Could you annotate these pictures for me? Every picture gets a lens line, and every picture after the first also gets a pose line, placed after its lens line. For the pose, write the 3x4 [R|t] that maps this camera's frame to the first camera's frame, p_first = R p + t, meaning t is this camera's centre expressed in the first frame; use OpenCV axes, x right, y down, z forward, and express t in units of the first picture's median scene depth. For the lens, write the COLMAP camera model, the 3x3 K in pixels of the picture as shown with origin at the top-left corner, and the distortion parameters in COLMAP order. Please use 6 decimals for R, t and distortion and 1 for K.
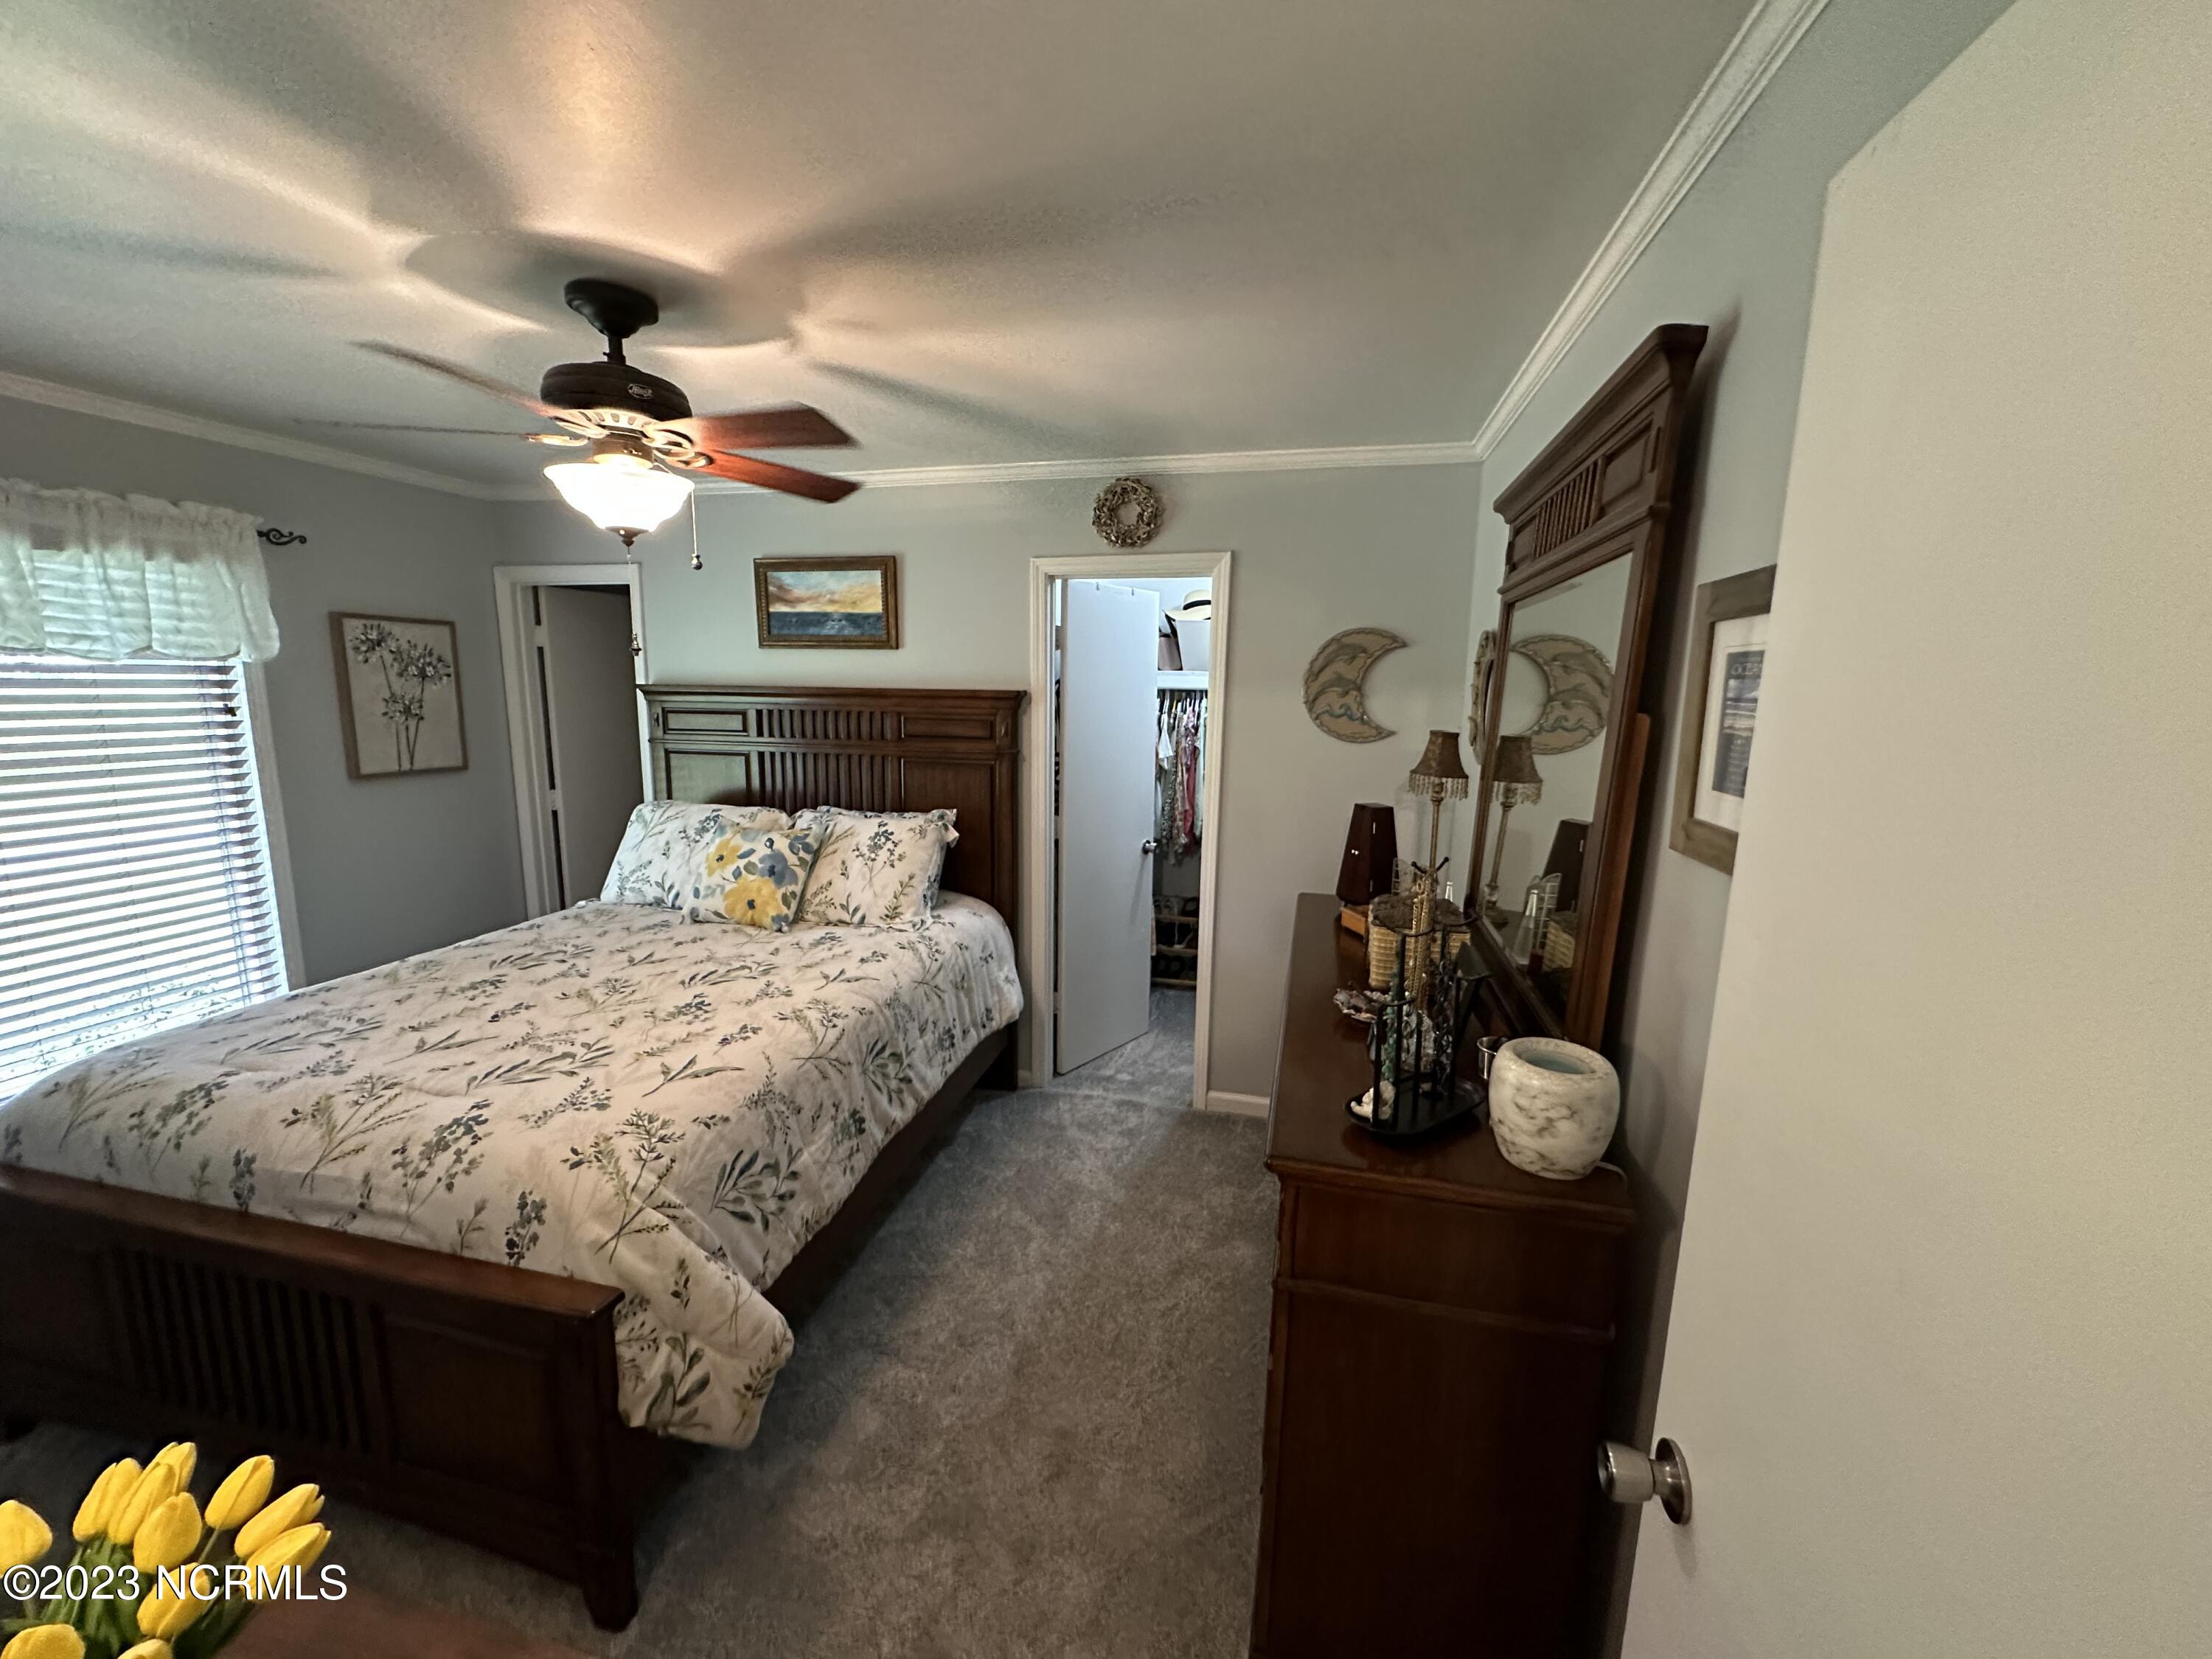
lens RADIAL K [[886.2, 0, 1100.6], [0, 886.2, 824.7], [0, 0, 1]] dist [-0.004320, 0.000403]
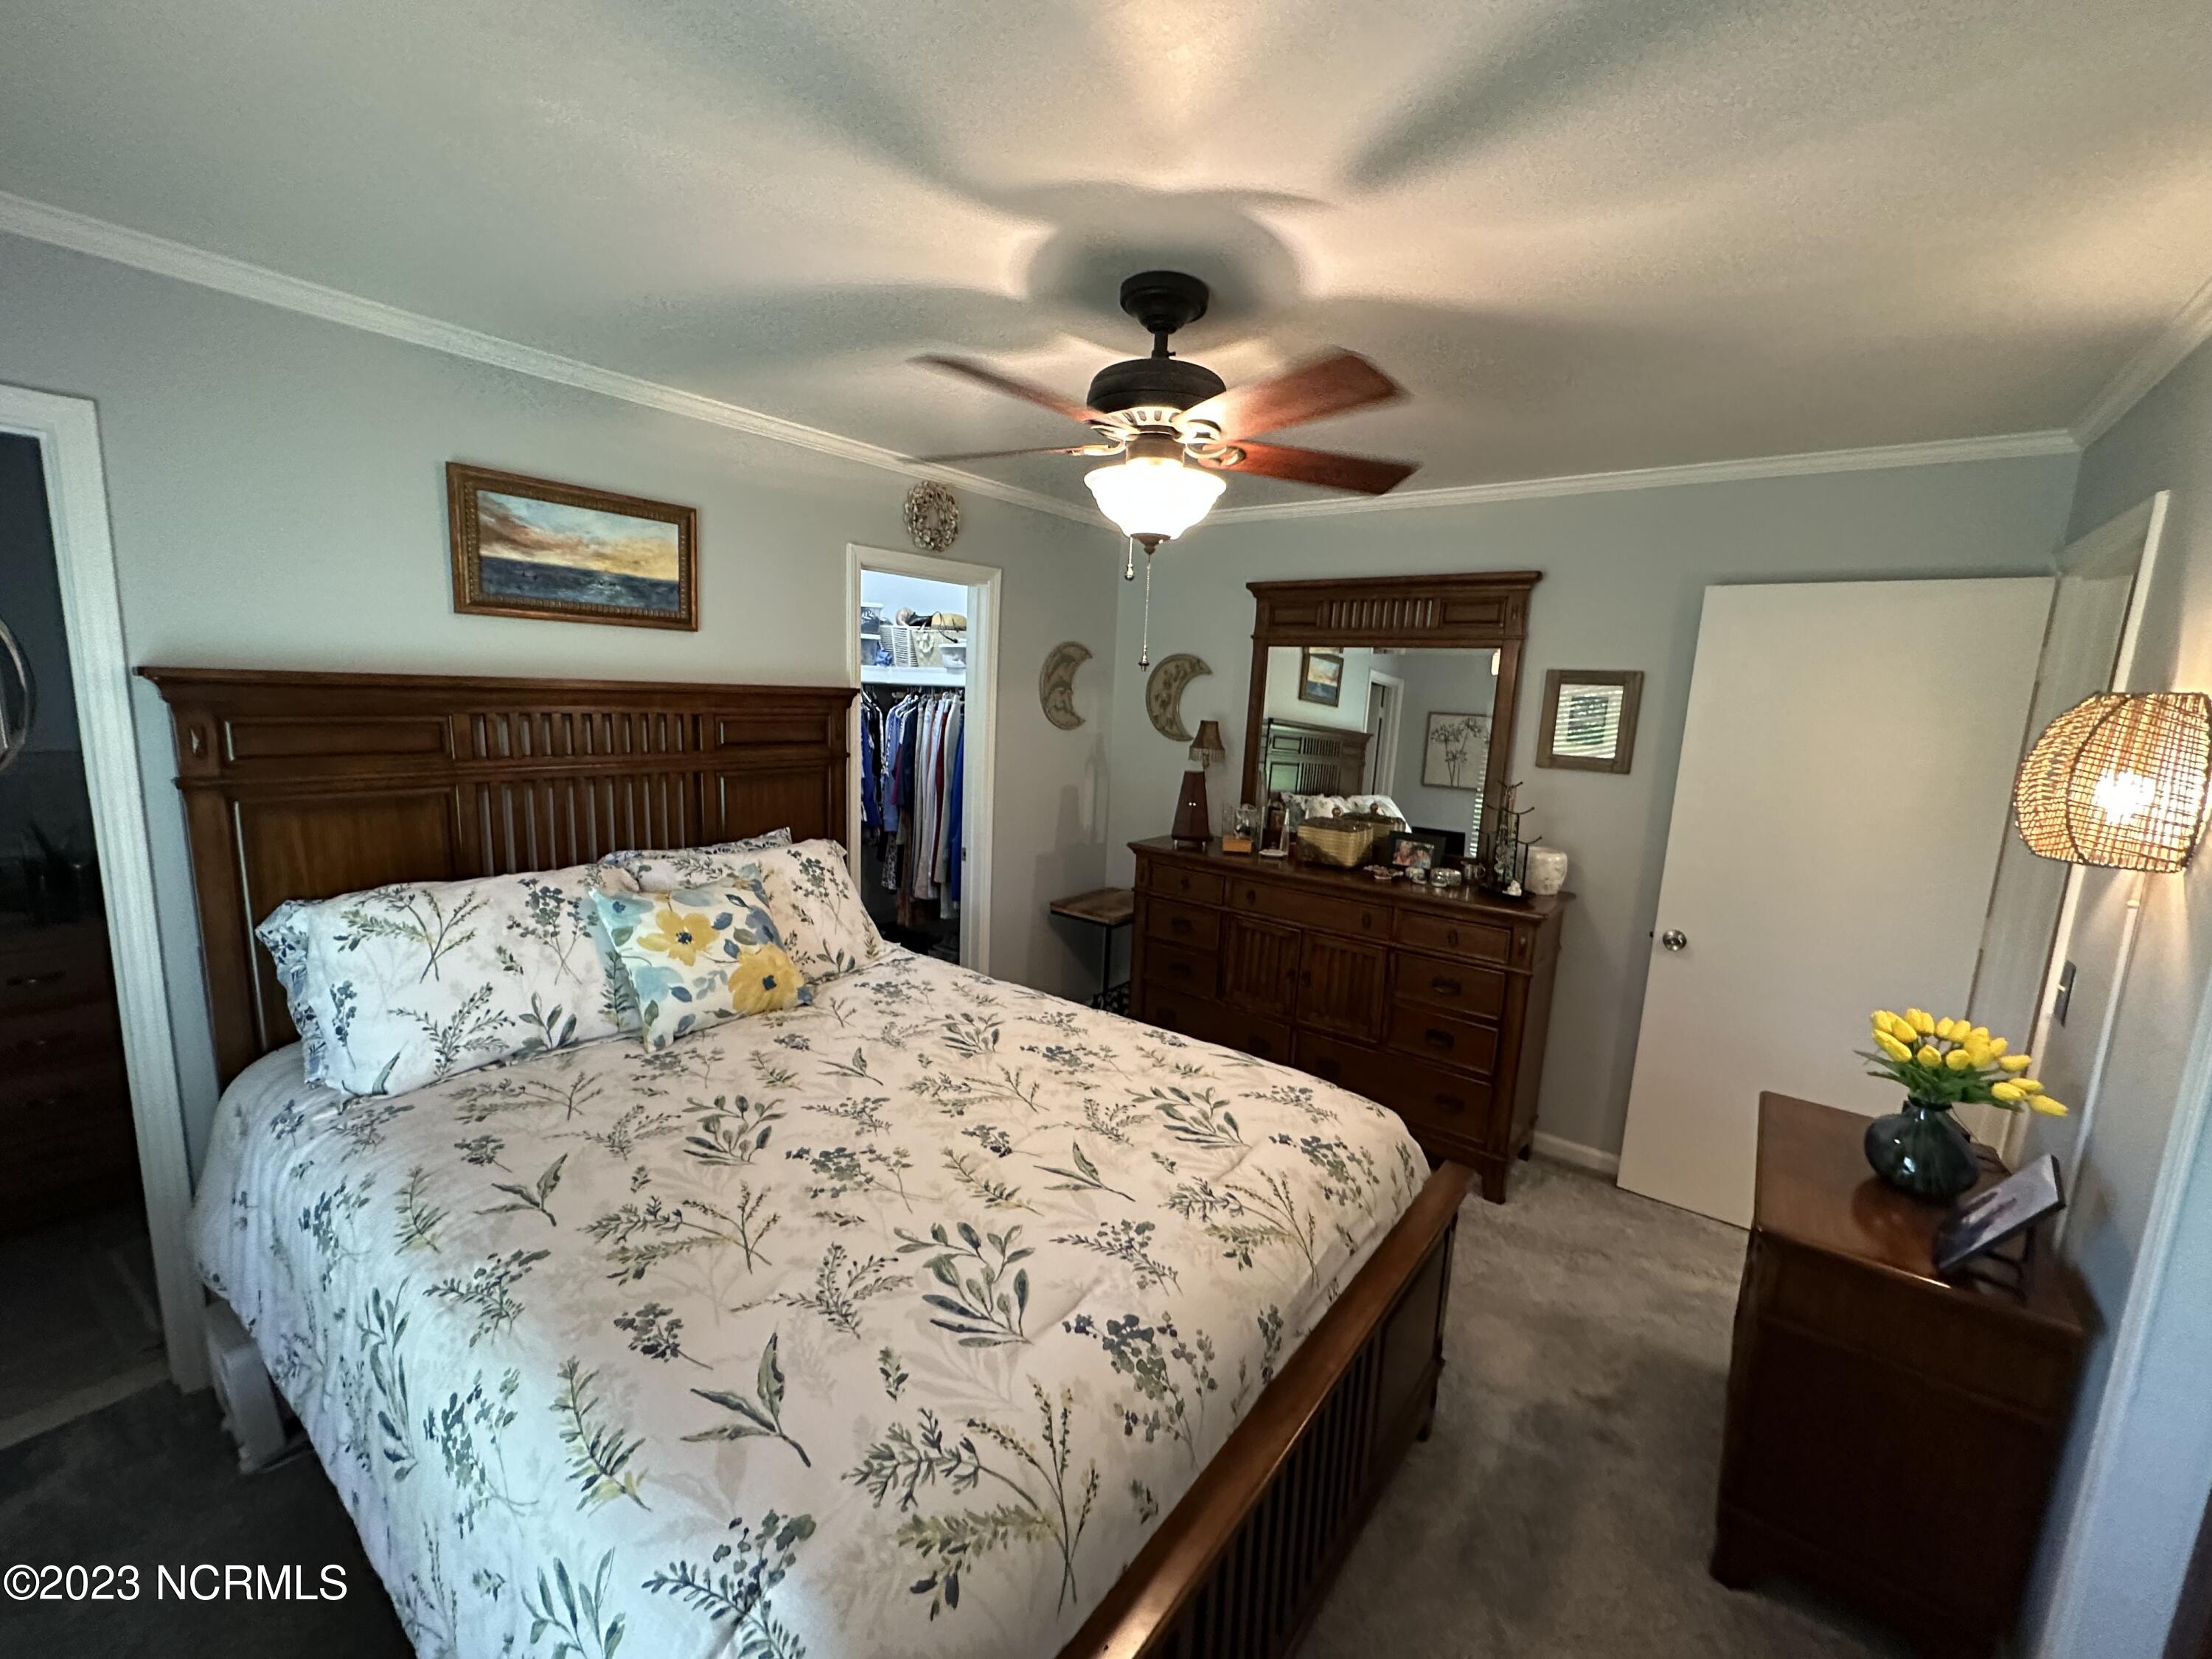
lens RADIAL K [[886.2, 0, 1105.9], [0, 886.2, 831.7], [0, 0, 1]] dist [-0.004320, 0.000403]
pose [[0.409325, -0.144931, 0.900804, -0.890165], [0.109894, 0.987947, 0.109016, -0.080815], [-0.905746, 0.054370, 0.420318, 0.412032]]
